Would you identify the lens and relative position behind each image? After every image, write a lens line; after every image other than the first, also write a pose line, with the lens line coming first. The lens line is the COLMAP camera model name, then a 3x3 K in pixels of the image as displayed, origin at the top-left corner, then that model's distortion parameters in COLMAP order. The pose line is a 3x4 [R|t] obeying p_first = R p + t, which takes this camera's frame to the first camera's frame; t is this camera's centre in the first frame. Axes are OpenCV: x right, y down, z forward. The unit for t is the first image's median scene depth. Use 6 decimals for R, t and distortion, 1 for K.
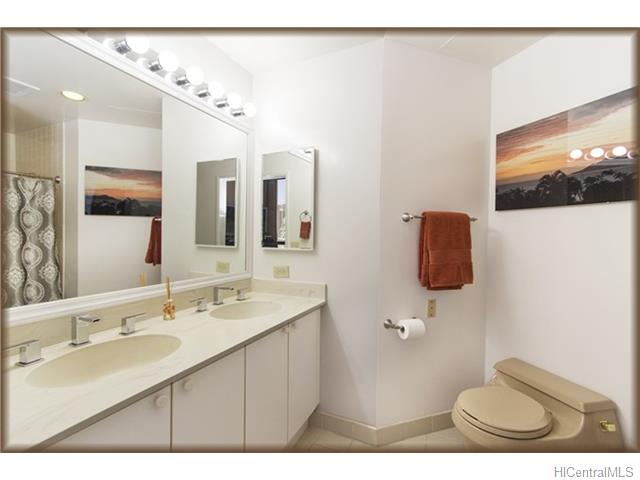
lens RADIAL K [[294.4, 0, 316.5], [0, 294.4, 238.3], [0, 0, 1]] dist [-0.016341, 0.016826]
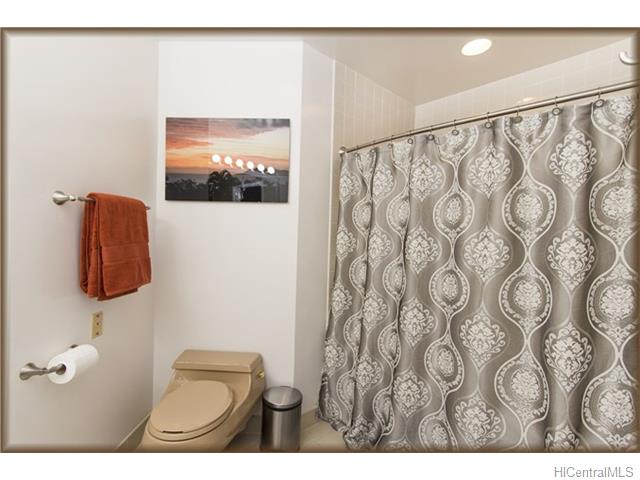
lens RADIAL K [[301.8, 0, 311.8], [0, 301.8, 238.0], [0, 0, 1]] dist [-0.000140, 0.000786]
pose [[0.372117, -0.025201, 0.927844, -0.113471], [-0.004340, 0.999573, 0.028889, -0.004064], [-0.928176, -0.014777, 0.371849, 0.231098]]
